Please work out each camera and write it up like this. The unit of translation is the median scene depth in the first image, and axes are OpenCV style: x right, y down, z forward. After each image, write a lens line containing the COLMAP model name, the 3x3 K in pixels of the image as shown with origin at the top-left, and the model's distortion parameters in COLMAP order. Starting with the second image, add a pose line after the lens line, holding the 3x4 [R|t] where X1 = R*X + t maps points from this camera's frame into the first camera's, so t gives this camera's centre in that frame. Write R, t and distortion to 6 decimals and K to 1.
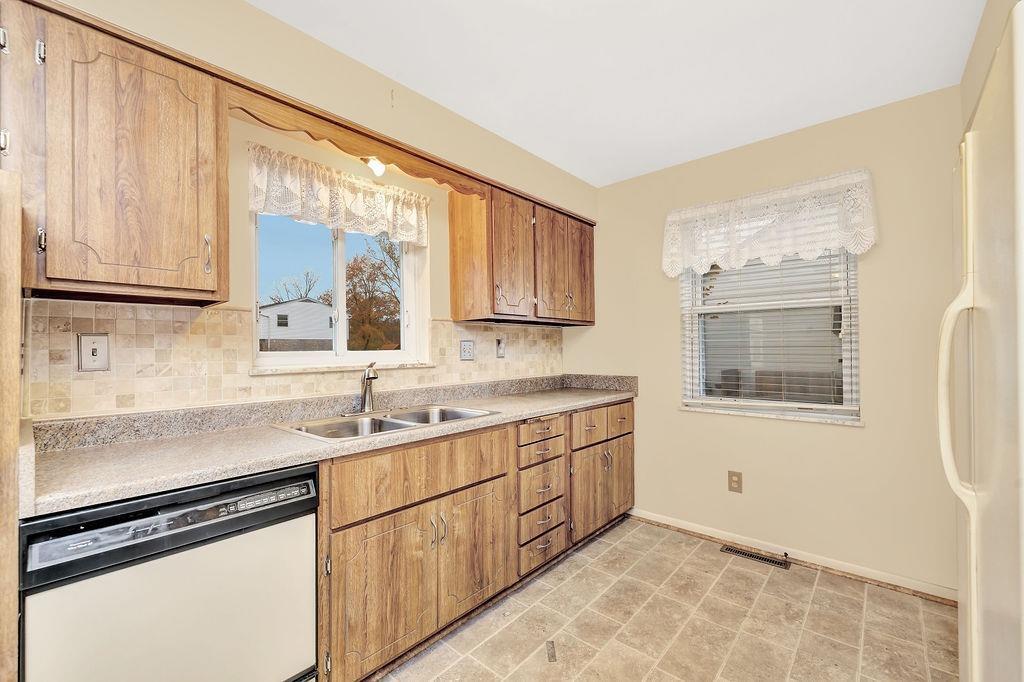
lens RADIAL K [[432.7, 0, 512.4], [0, 432.7, 344.3], [0, 0, 1]] dist [0.000187, 0.000224]
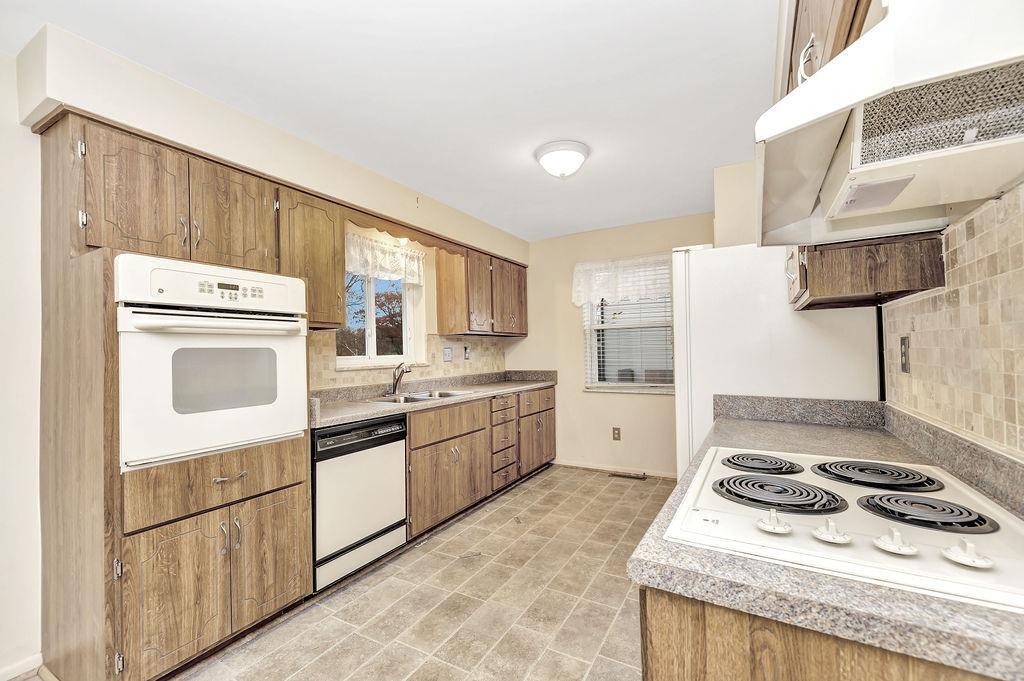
lens RADIAL K [[432.7, 0, 511.3], [0, 432.7, 344.8], [0, 0, 1]] dist [0.000187, 0.000224]
pose [[0.979510, -0.006670, 0.201284, -0.214474], [0.008408, 0.999934, -0.007782, -0.006691], [-0.201219, 0.009315, 0.979502, -0.561169]]
